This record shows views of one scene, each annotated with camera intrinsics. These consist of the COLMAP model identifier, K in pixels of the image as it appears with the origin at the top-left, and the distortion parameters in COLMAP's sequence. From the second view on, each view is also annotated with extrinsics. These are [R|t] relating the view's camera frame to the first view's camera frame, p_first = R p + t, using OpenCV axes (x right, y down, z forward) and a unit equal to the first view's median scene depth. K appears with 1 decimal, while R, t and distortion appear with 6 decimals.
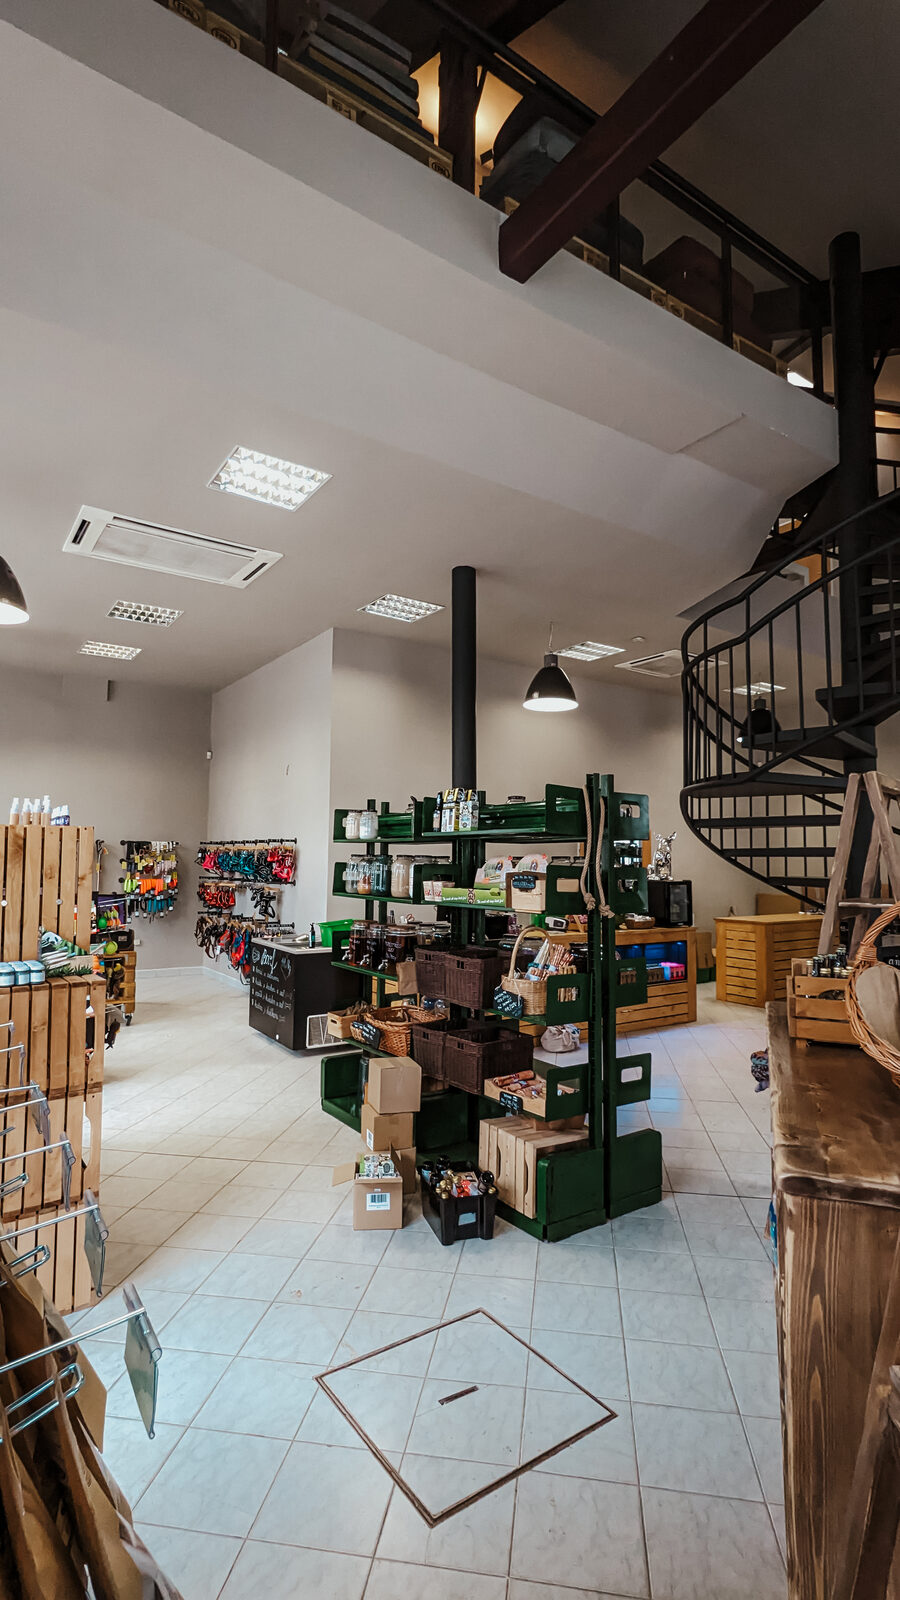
lens RADIAL K [[770.7, 0, 449.2], [0, 770.7, 801.5], [0, 0, 1]] dist [-0.002017, -0.001302]
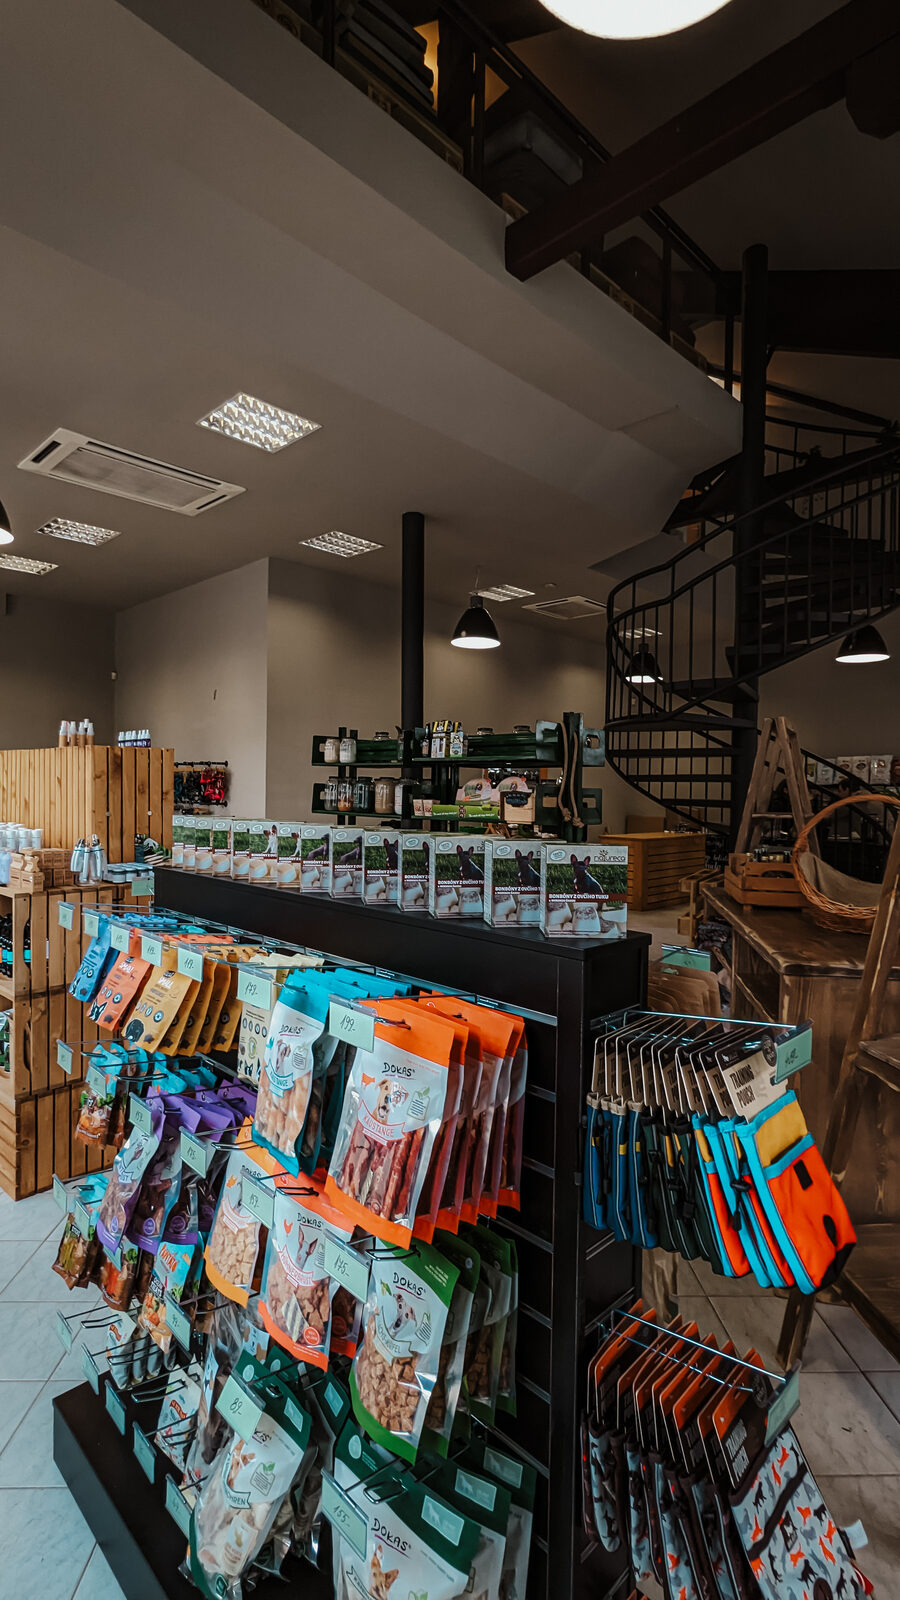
lens RADIAL K [[770.7, 0, 449.3], [0, 770.7, 801.5], [0, 0, 1]] dist [-0.002017, -0.001302]
pose [[0.981860, 0.003300, 0.189580, -0.167102], [-0.021435, 0.995371, 0.093688, -0.003683], [-0.188393, -0.096052, 0.977385, -0.131290]]
